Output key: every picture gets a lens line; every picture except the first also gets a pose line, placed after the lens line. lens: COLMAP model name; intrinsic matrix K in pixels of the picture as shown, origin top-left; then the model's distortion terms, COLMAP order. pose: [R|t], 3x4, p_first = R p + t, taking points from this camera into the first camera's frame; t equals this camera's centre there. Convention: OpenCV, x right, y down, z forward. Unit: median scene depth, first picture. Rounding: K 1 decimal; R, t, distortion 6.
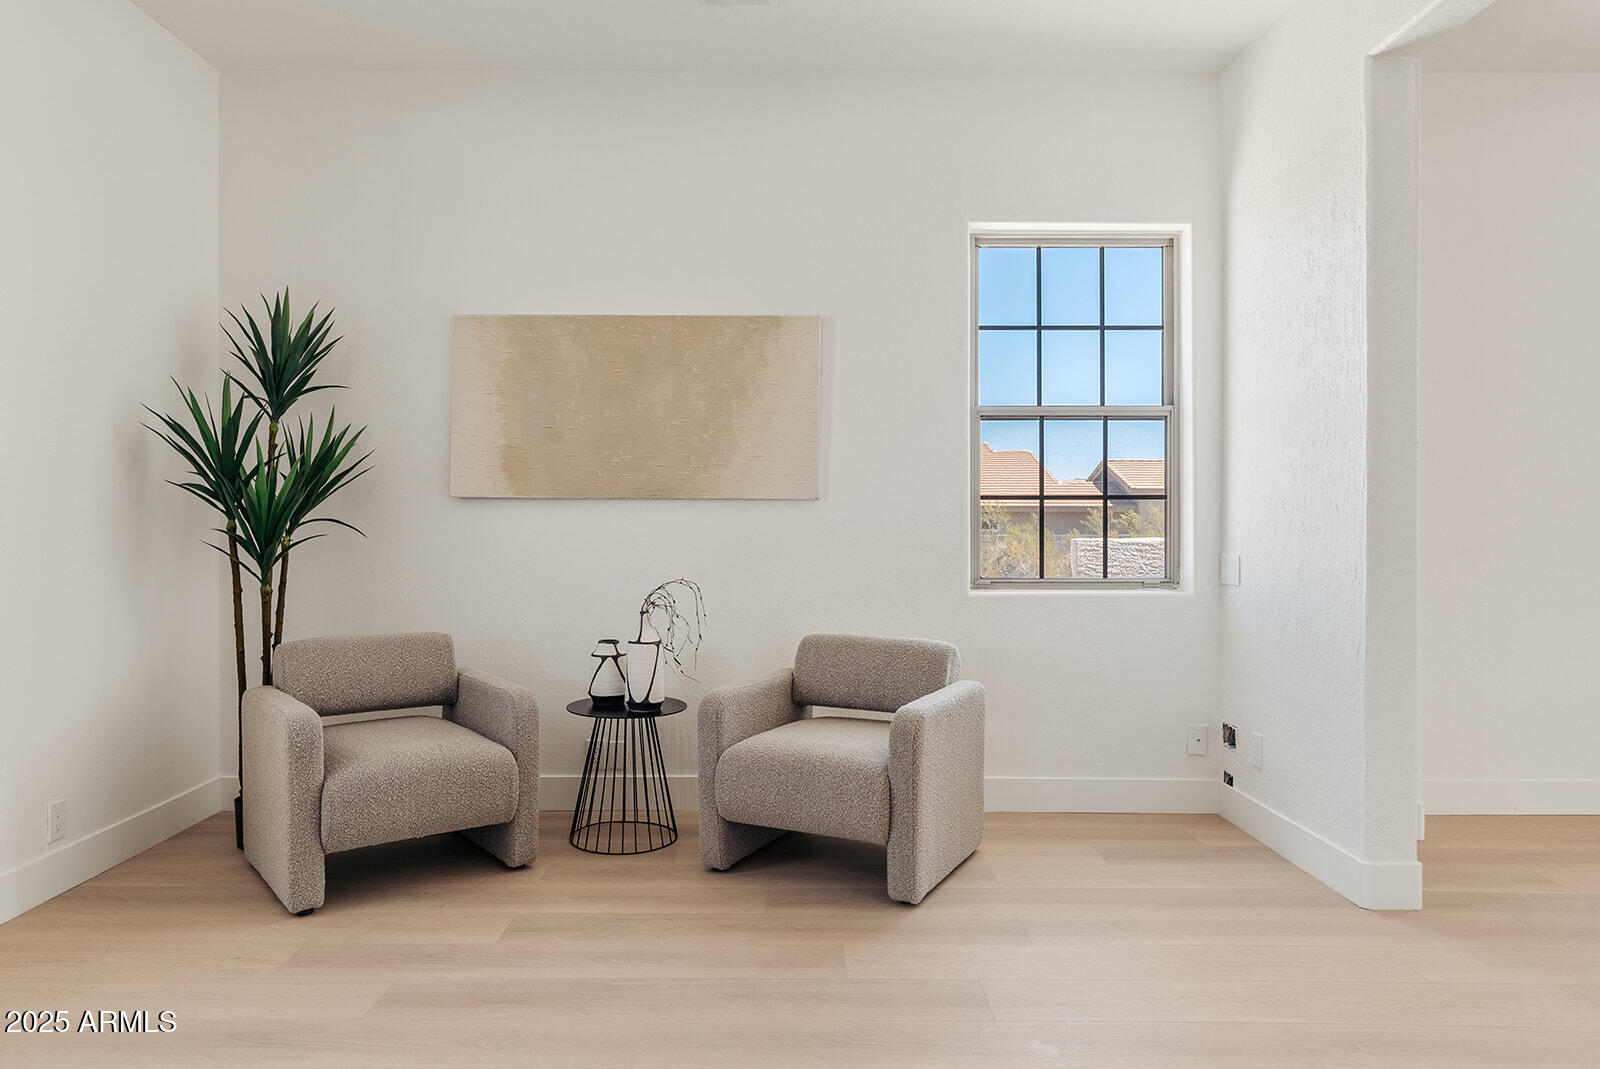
lens RADIAL K [[995.4, 0, 806.1], [0, 995.4, 529.3], [0, 0, 1]] dist [-0.007021, -0.002772]
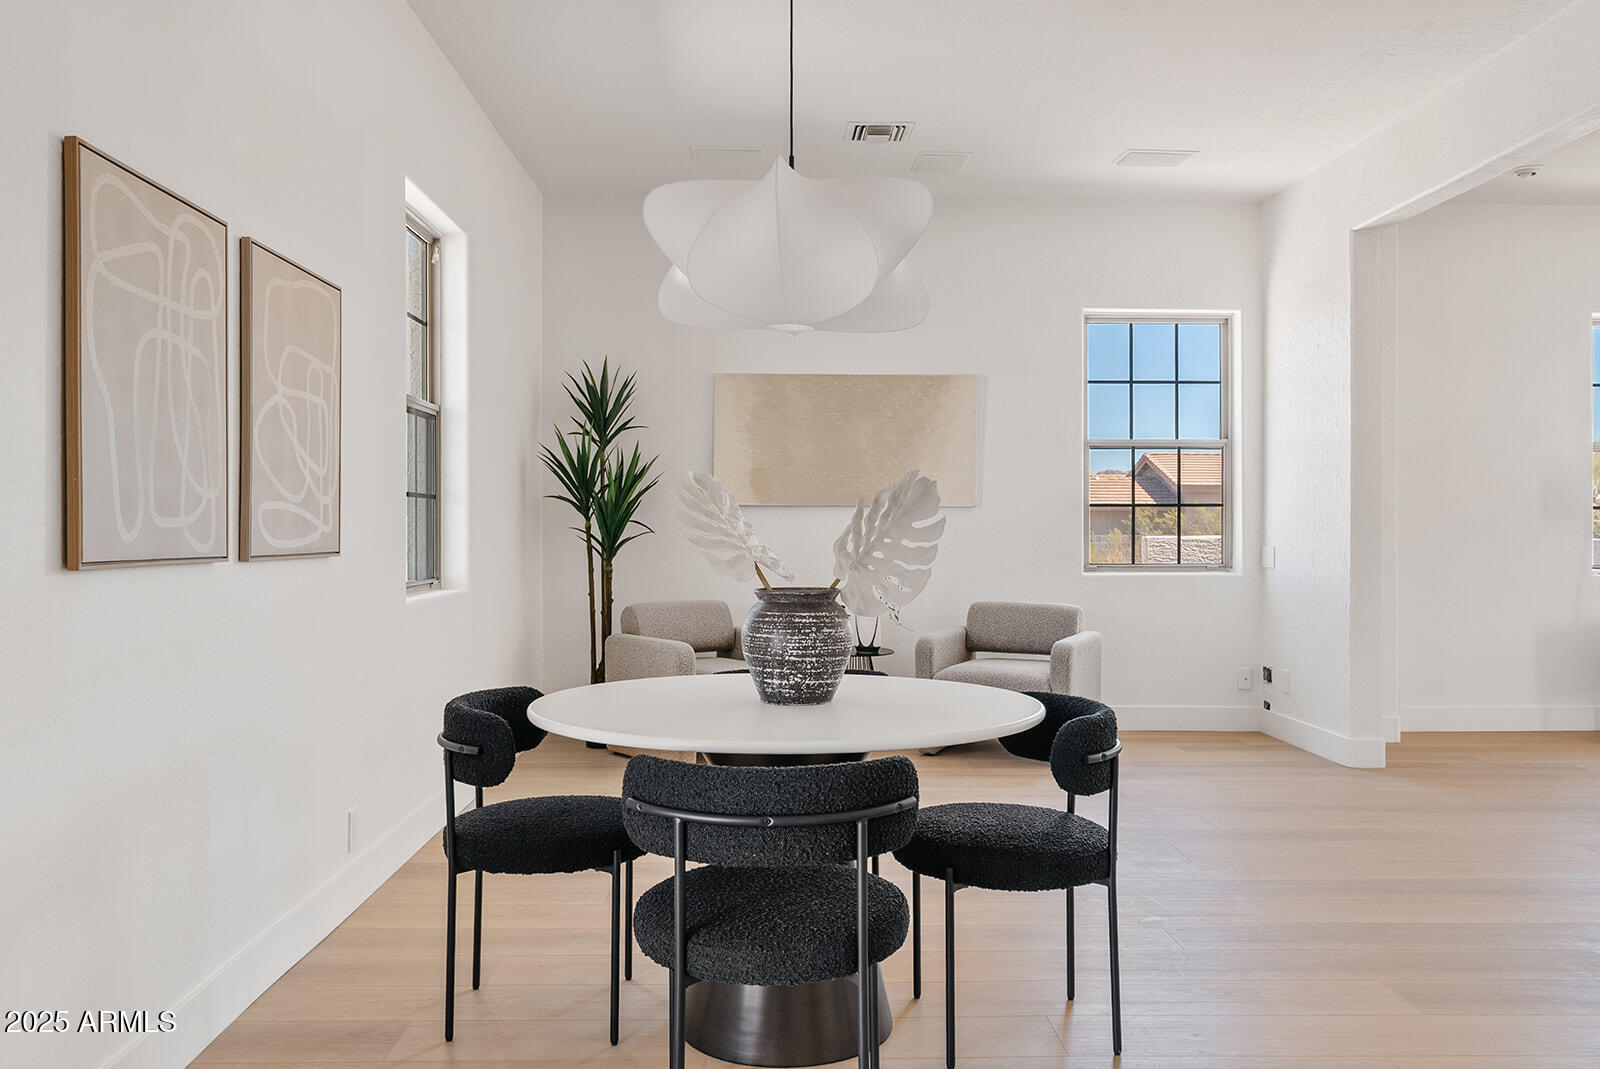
lens RADIAL K [[1266.3, 0, 797.5], [0, 1266.3, 524.0], [0, 0, 1]] dist [0.006642, 0.004614]
pose [[0.999489, 0.001517, 0.031943, -0.295868], [-0.001391, 0.999991, -0.003990, 0.001547], [-0.031949, 0.003944, 0.999482, -0.770652]]
